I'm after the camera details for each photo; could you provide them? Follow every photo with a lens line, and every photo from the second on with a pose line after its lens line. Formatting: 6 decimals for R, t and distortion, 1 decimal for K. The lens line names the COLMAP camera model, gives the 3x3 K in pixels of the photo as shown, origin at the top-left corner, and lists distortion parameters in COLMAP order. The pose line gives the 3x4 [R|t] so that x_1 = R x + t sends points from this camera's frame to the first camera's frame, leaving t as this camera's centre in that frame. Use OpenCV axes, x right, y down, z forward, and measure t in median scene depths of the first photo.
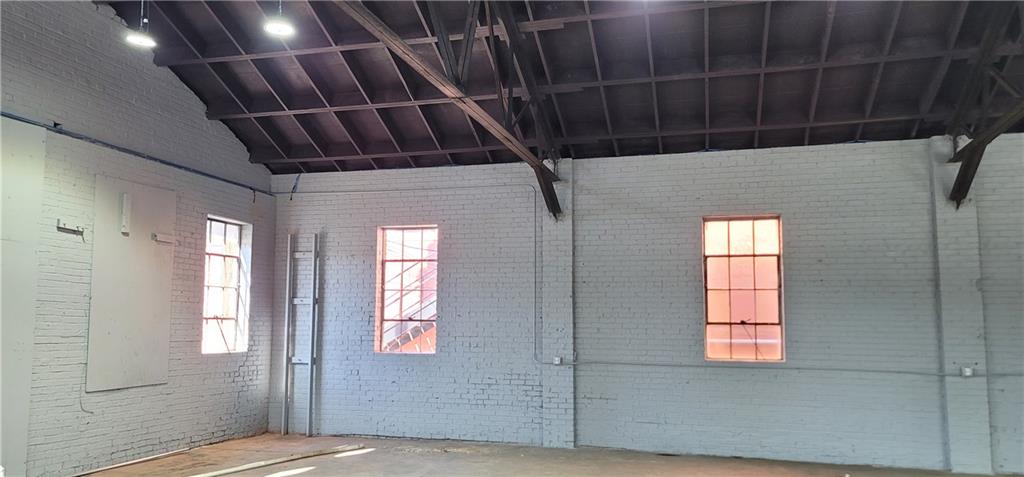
lens RADIAL K [[747.3, 0, 518.9], [0, 747.3, 247.1], [0, 0, 1]] dist [0.078155, -0.058177]
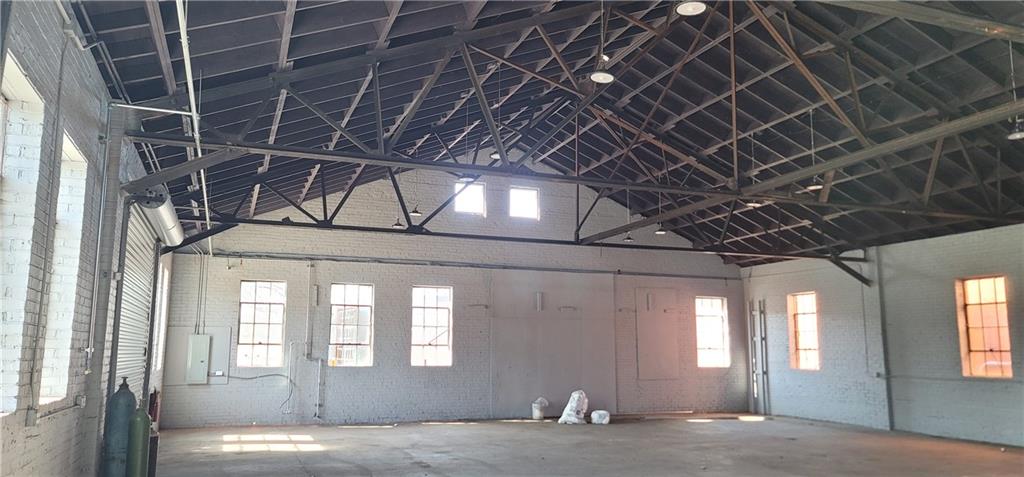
lens RADIAL K [[747.3, 0, 518.9], [0, 747.3, 247.1], [0, 0, 1]] dist [0.078155, -0.058177]
pose [[0.591318, -0.116215, -0.798020, 0.907380], [0.086426, 0.992995, -0.080569, -0.053321], [0.801794, -0.021328, 0.597220, -0.562133]]
